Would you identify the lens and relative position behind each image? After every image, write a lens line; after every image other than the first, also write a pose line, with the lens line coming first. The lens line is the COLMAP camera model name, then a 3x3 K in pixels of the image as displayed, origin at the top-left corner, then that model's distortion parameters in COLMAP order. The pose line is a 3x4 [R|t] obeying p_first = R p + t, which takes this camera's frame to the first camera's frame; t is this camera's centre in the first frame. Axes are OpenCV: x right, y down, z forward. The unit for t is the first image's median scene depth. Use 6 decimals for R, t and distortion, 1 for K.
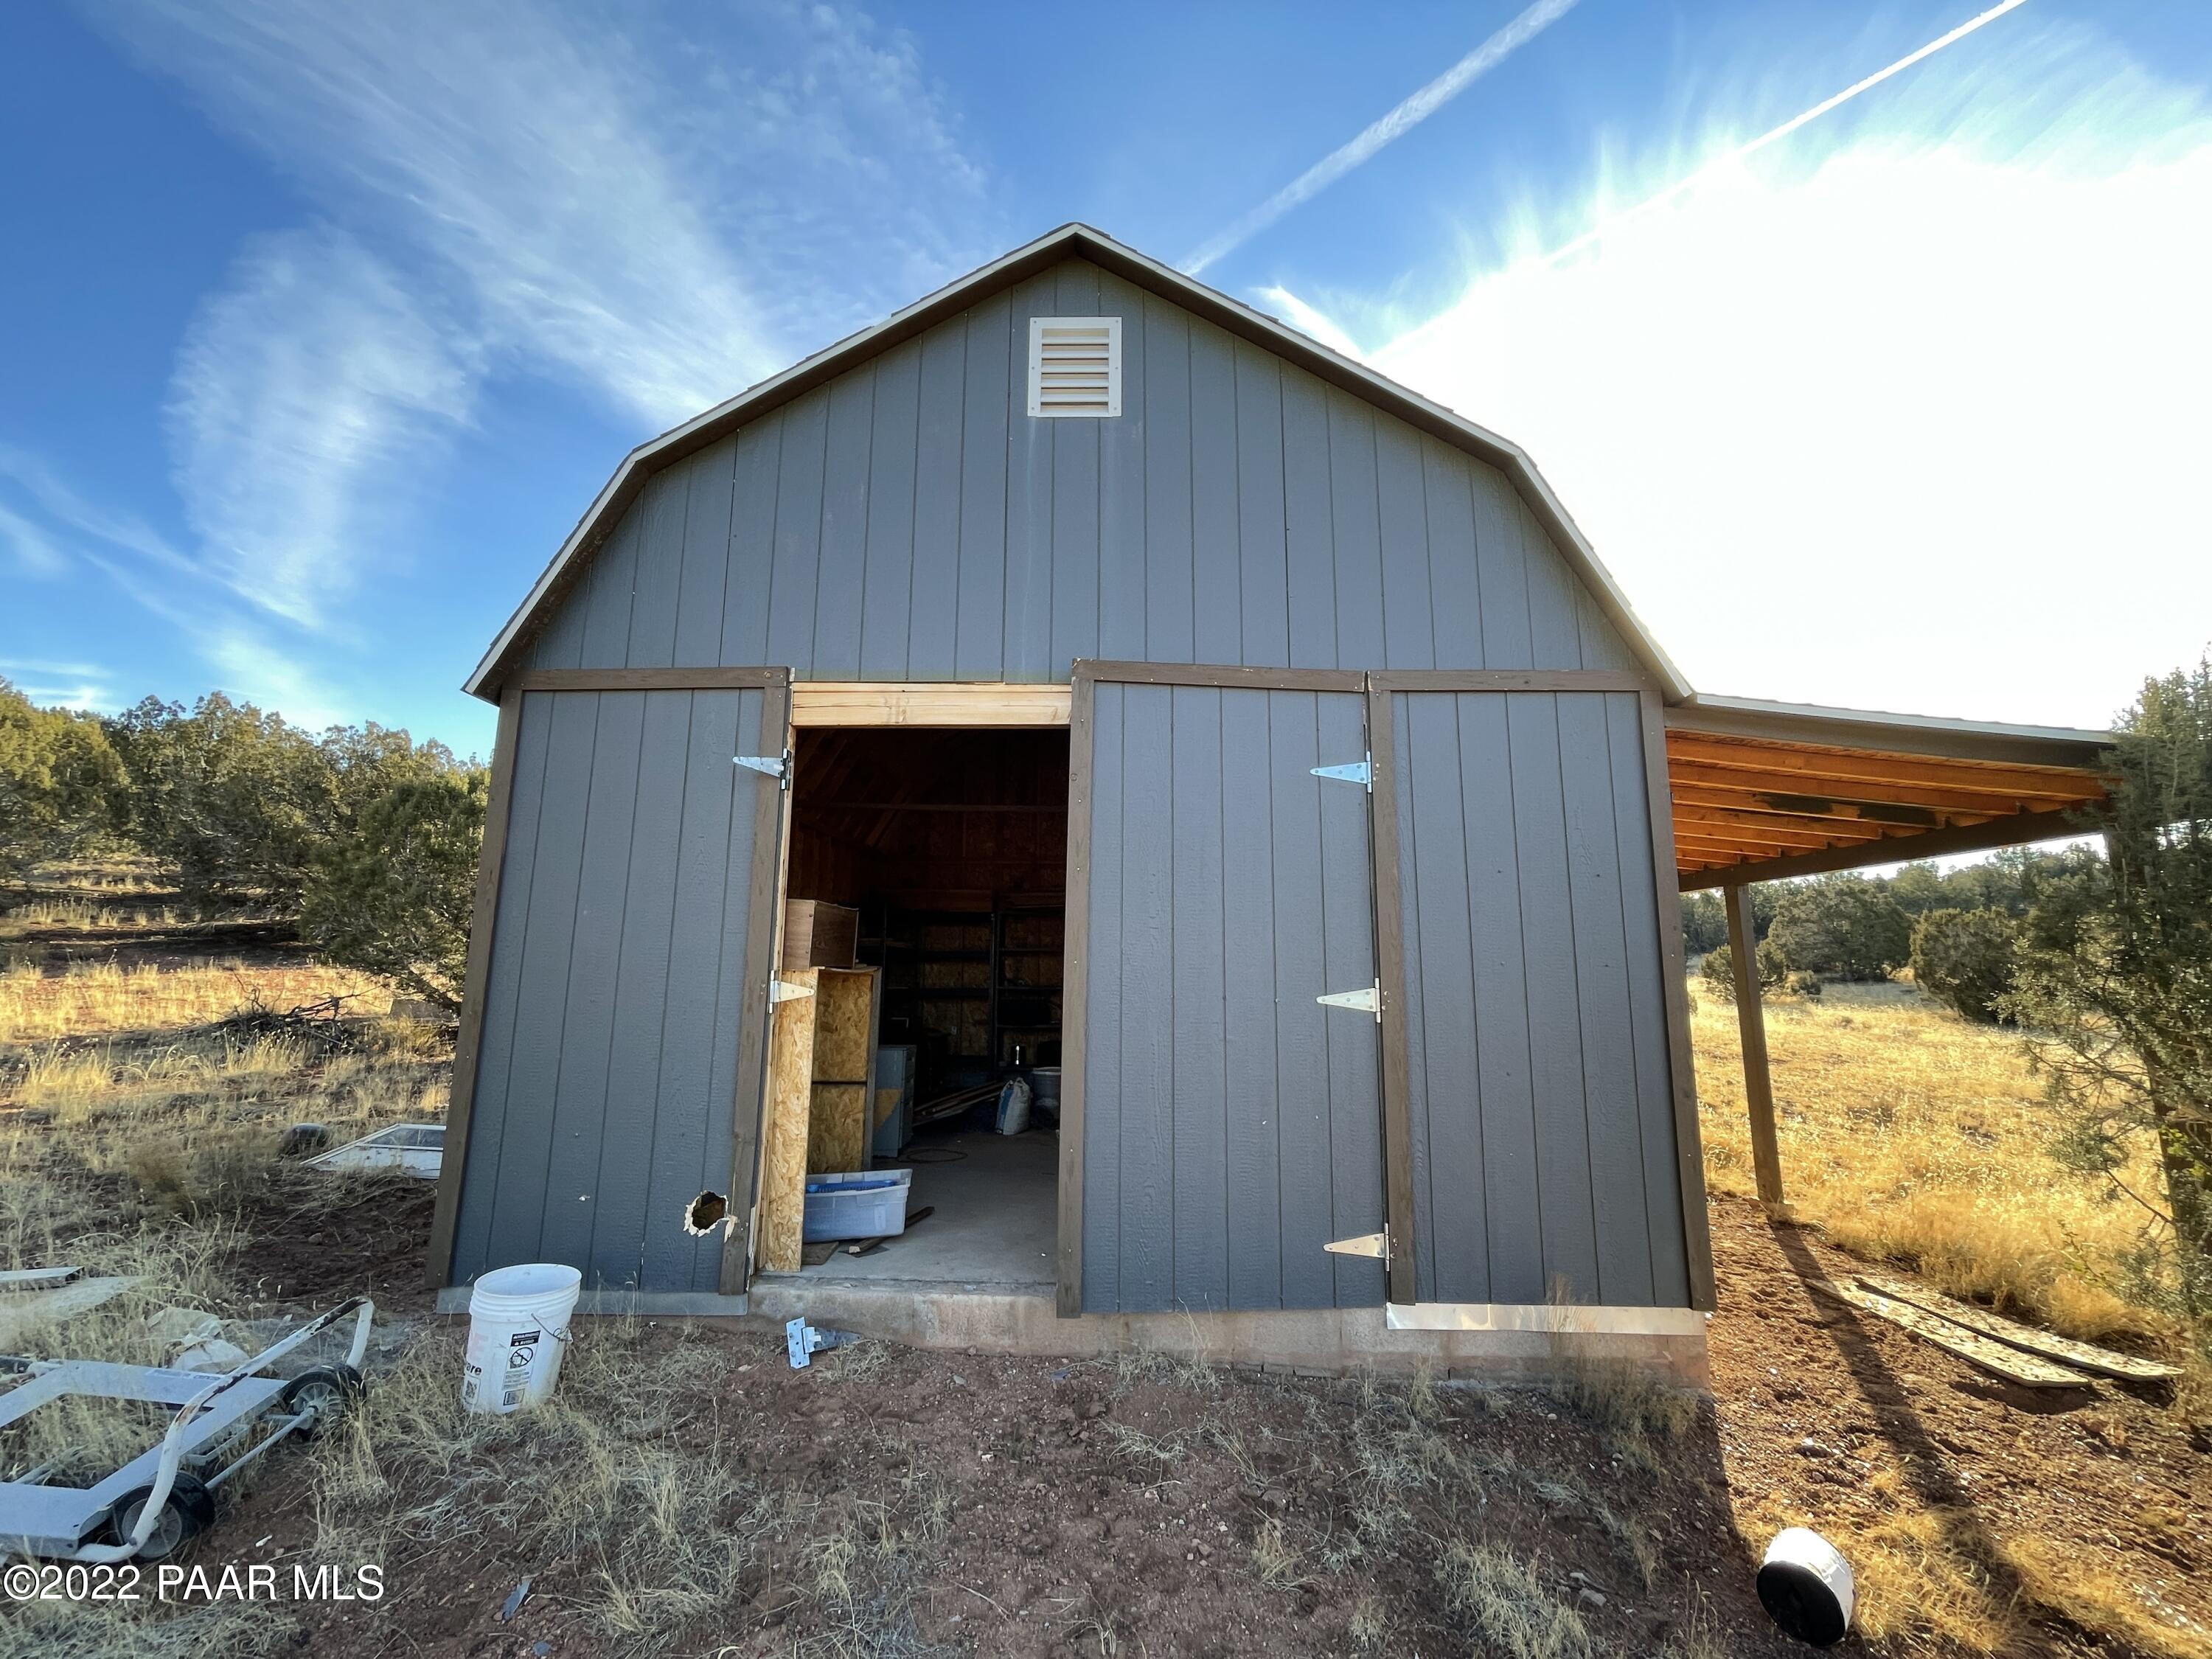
lens RADIAL K [[889.6, 0, 1106.0], [0, 889.6, 829.5], [0, 0, 1]] dist [0.007075, -0.000366]
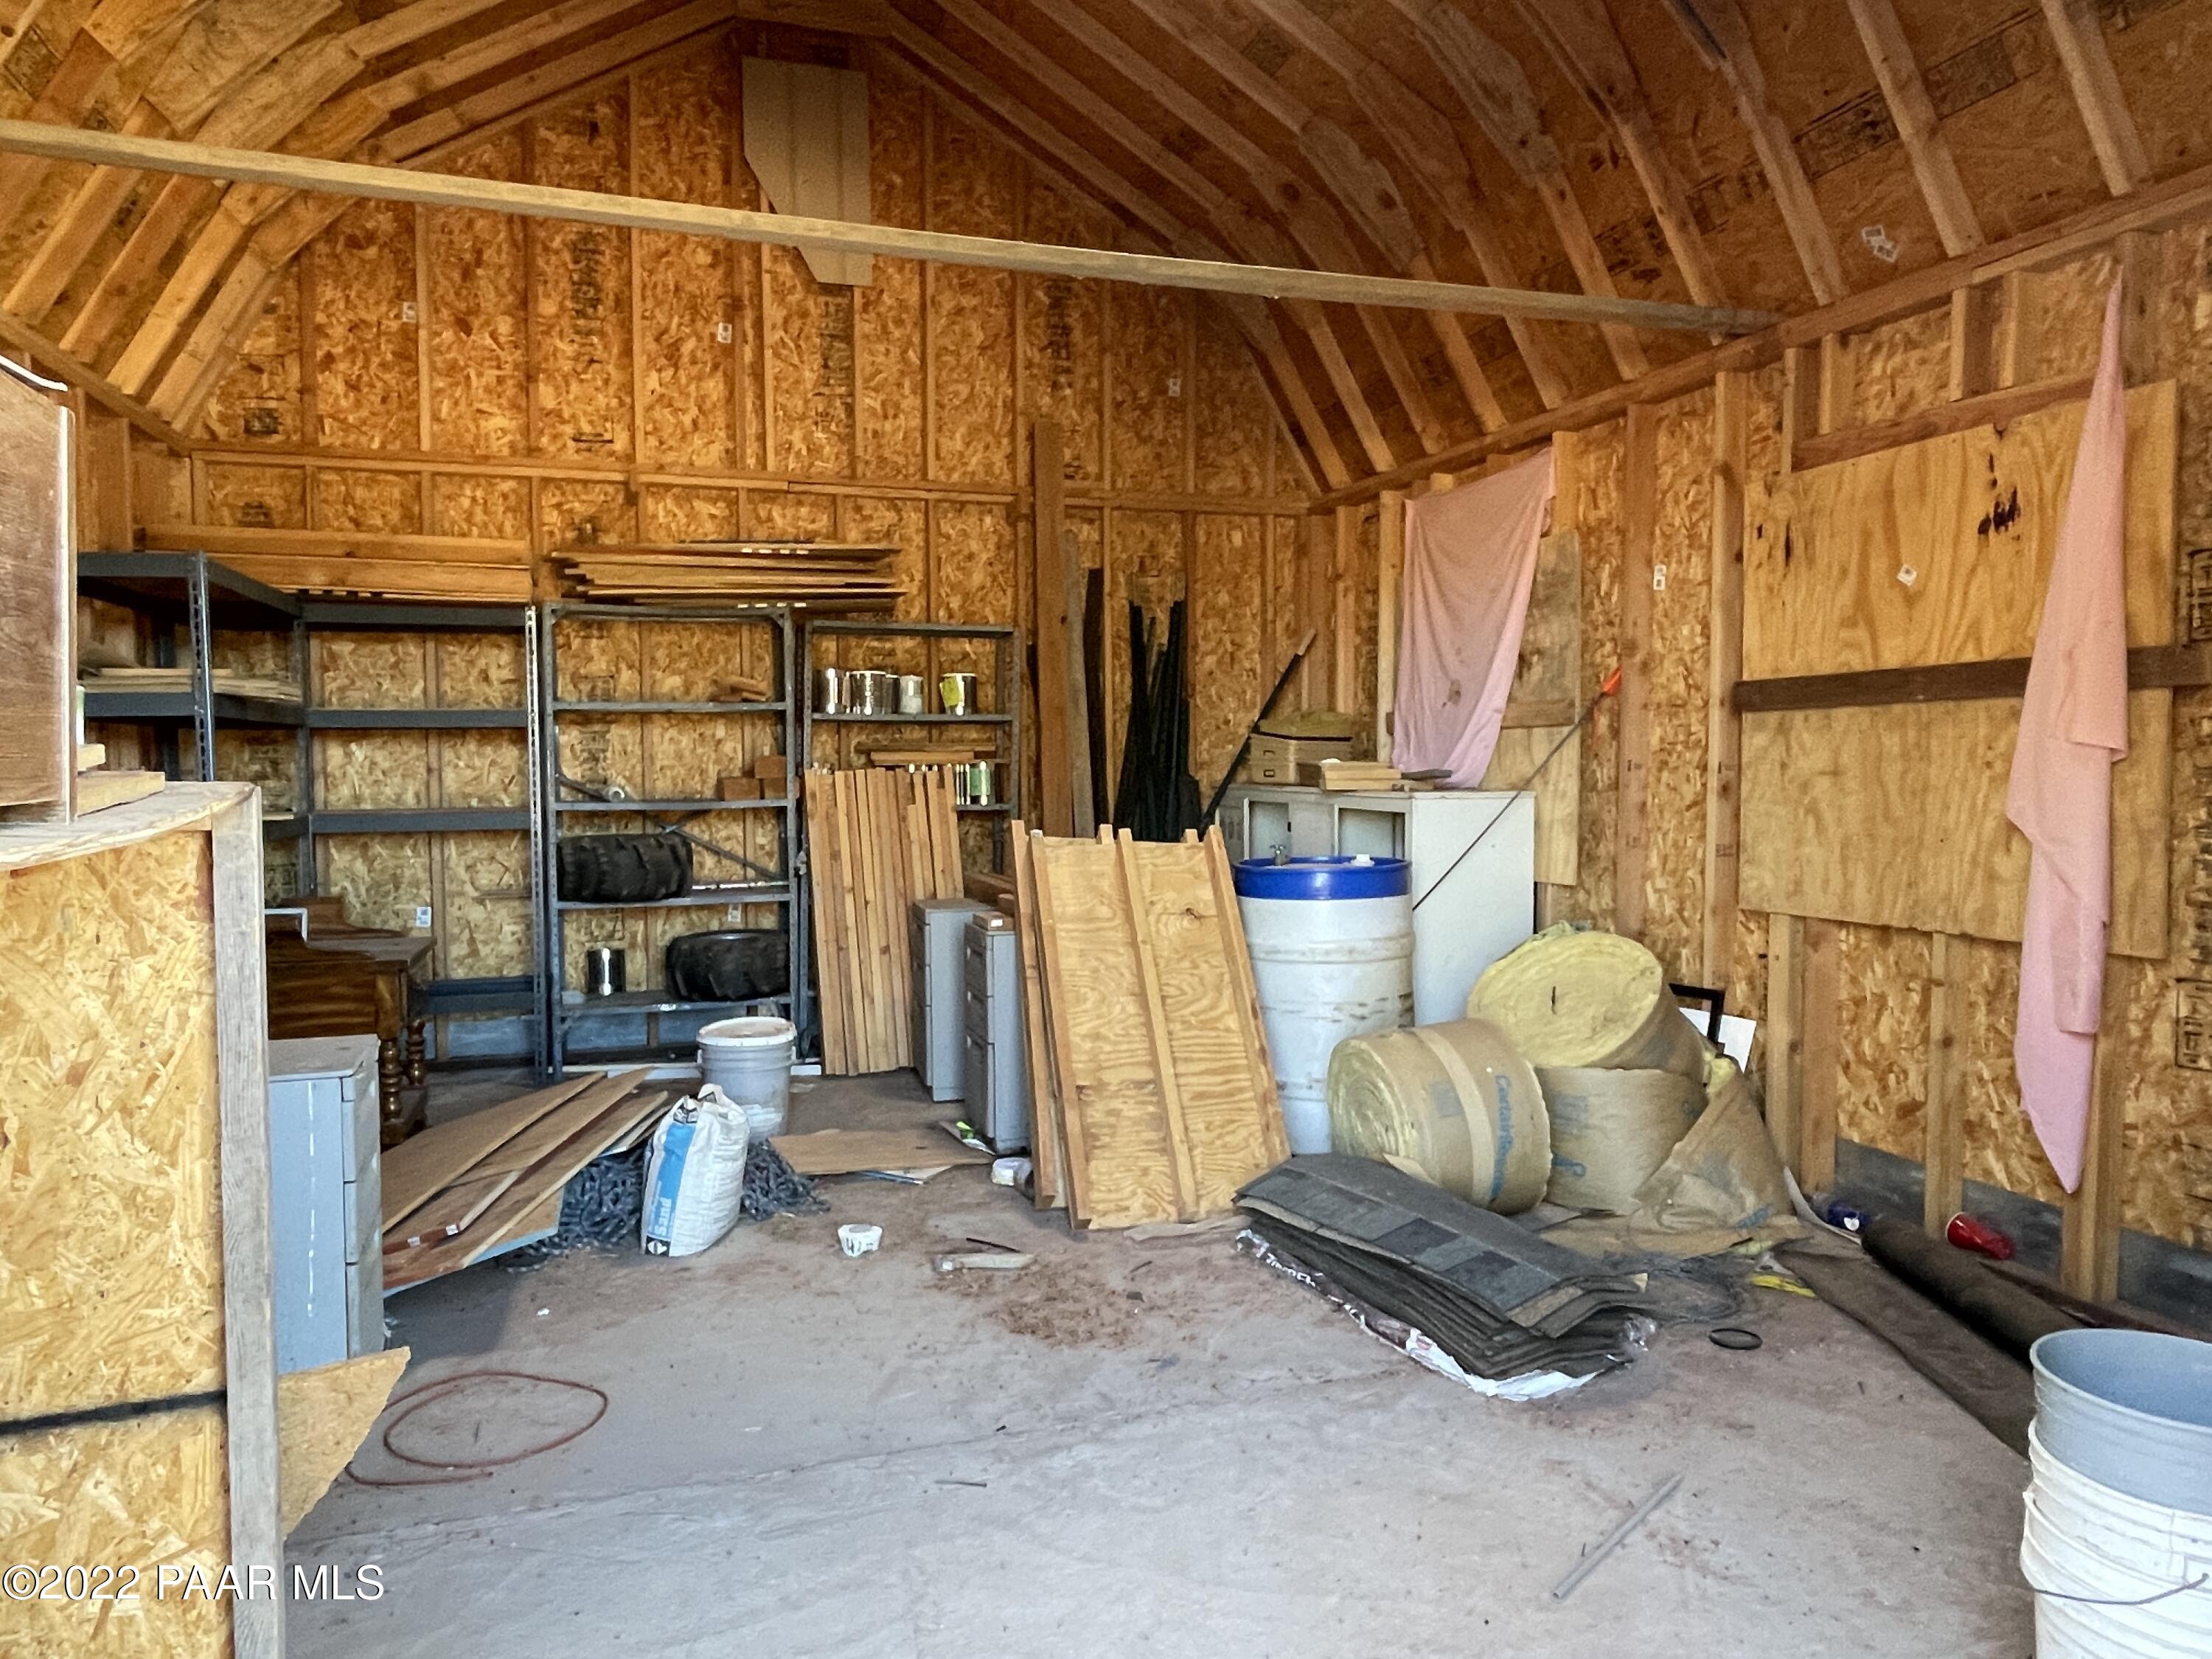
lens RADIAL K [[1438.0, 0, 1106.0], [0, 1438.0, 829.5], [0, 0, 1]] dist [-0.003891, -0.001377]
pose [[0.944641, -0.026779, 0.327011, -0.092954], [-0.043510, 0.977637, 0.205749, 0.048638], [-0.325208, -0.208587, 0.922351, 0.337502]]
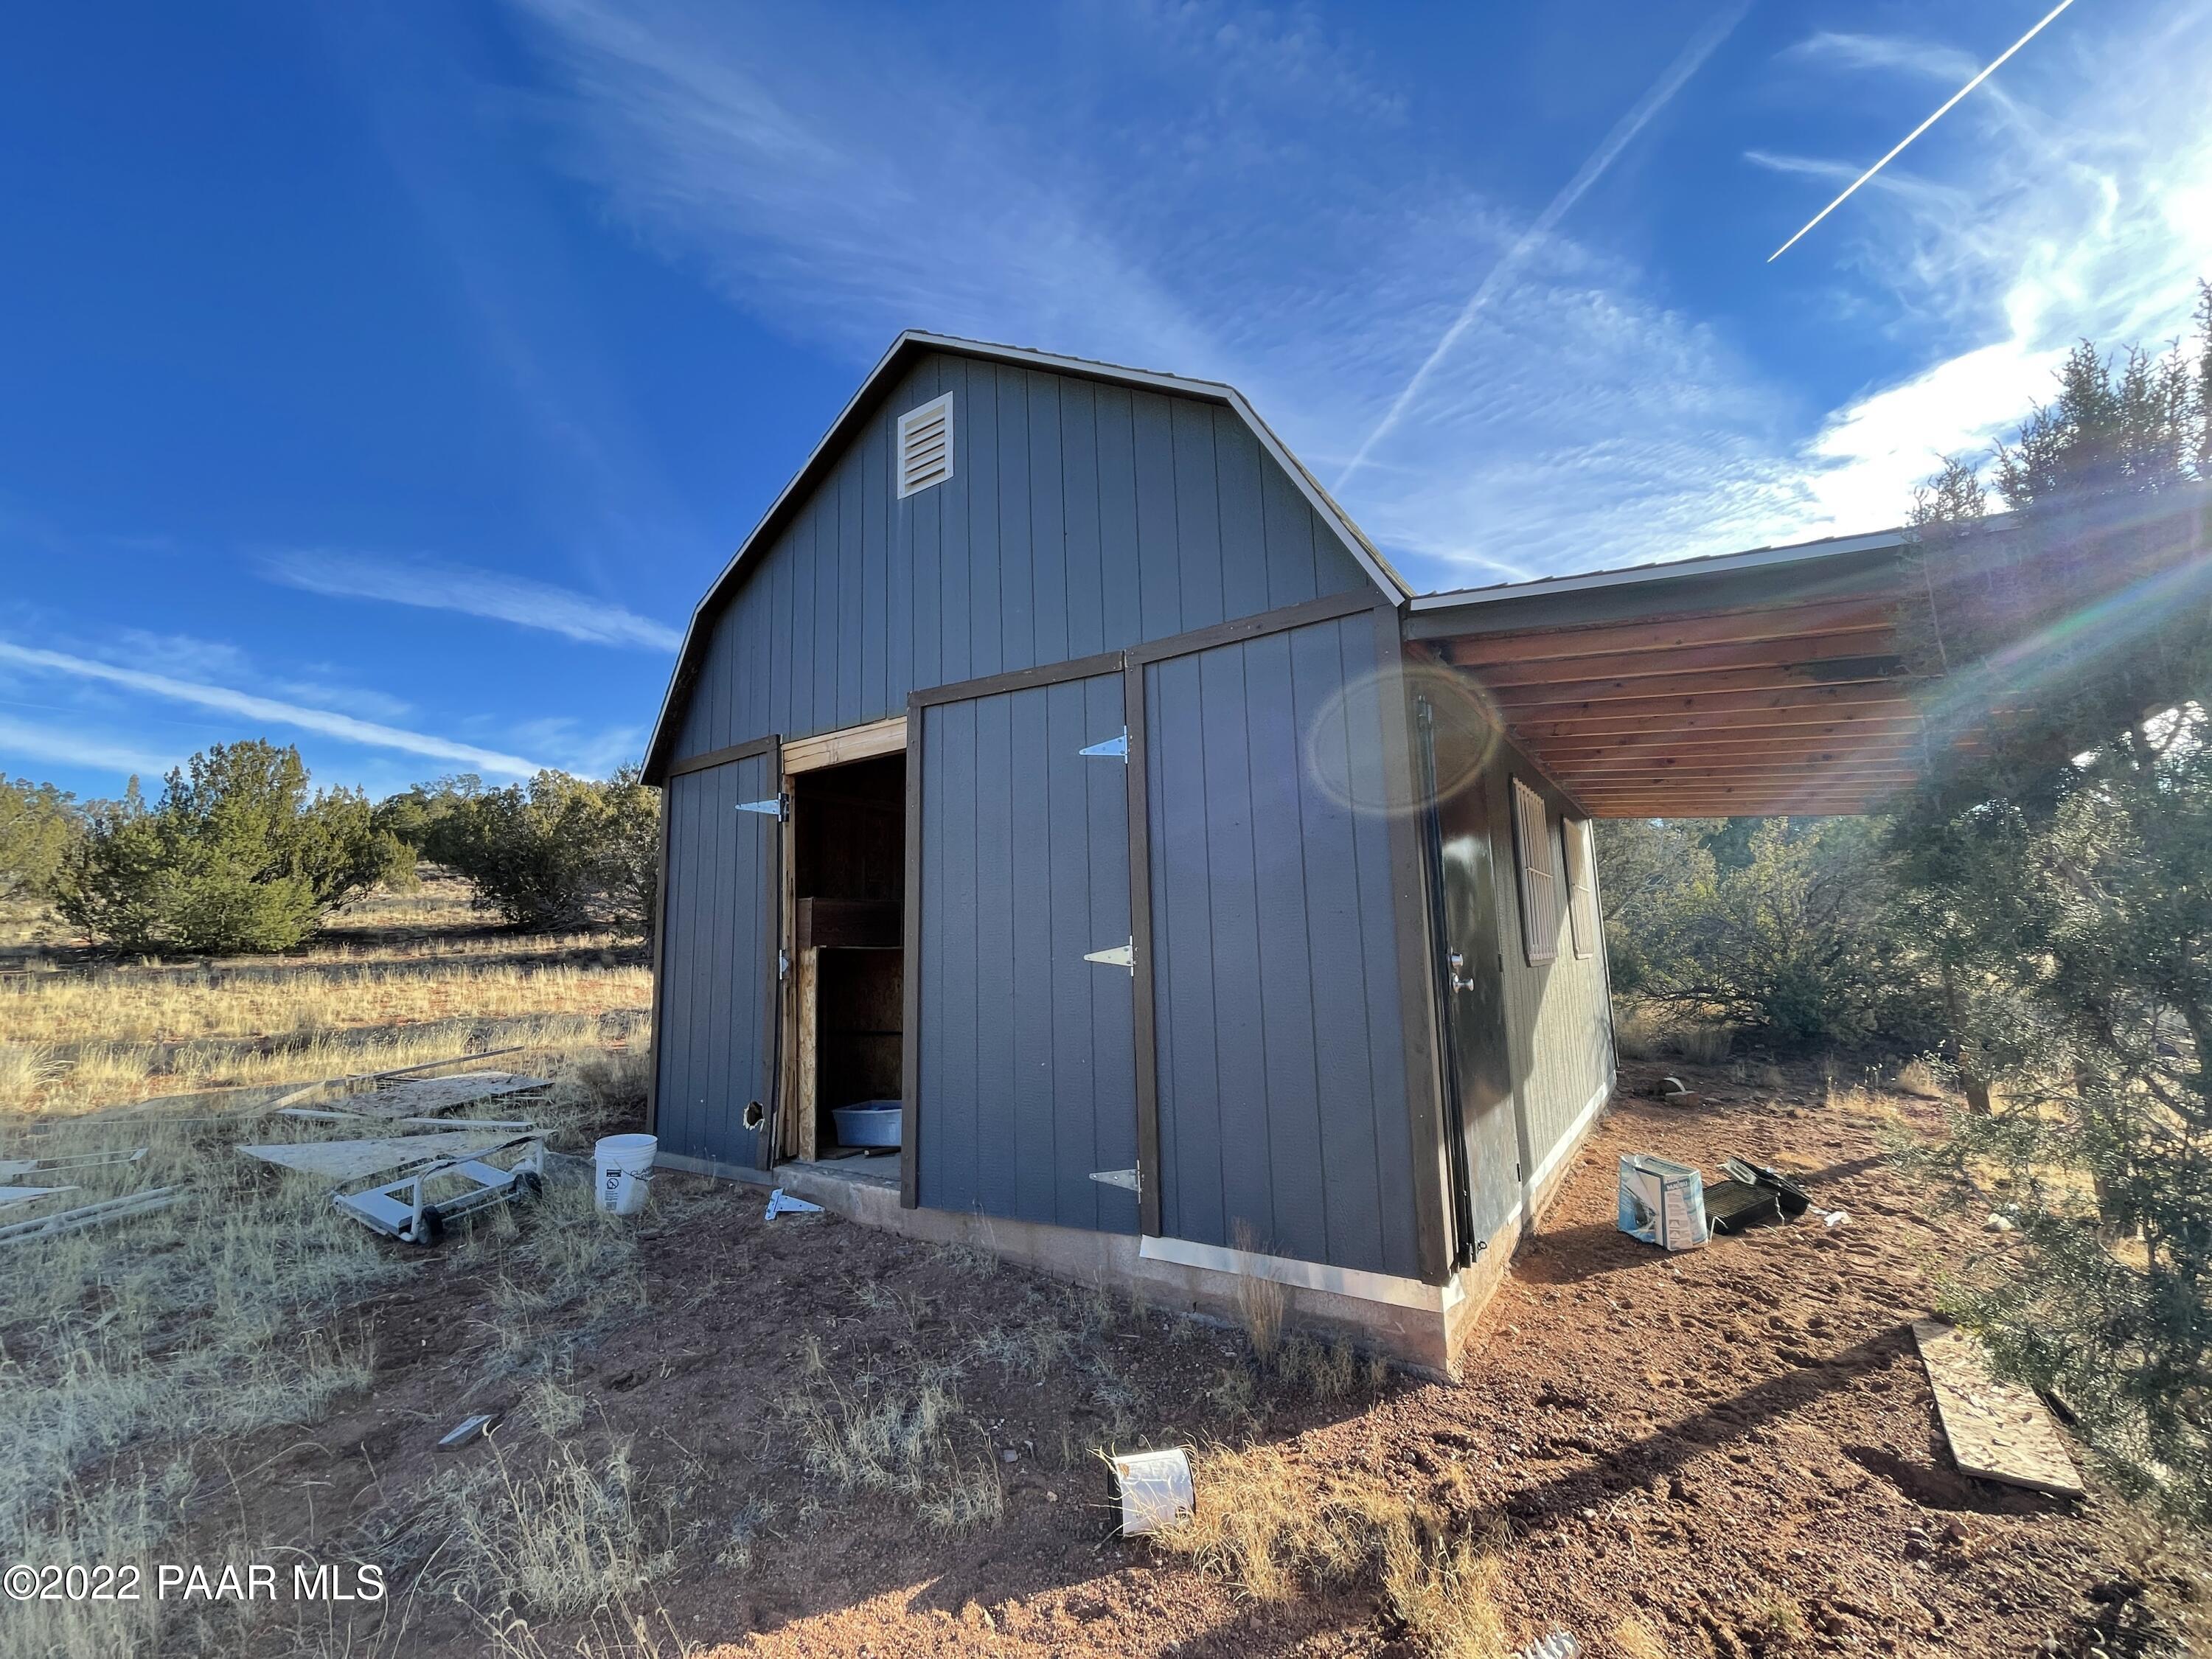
lens RADIAL K [[879.4, 0, 1106.0], [0, 879.4, 829.5], [0, 0, 1]] dist [0.010323, 0.000078]
pose [[0.844881, -0.108420, -0.523853, 0.836136], [0.122294, 0.992460, -0.008169, 0.043512], [0.520789, -0.057163, 0.851770, 0.084234]]
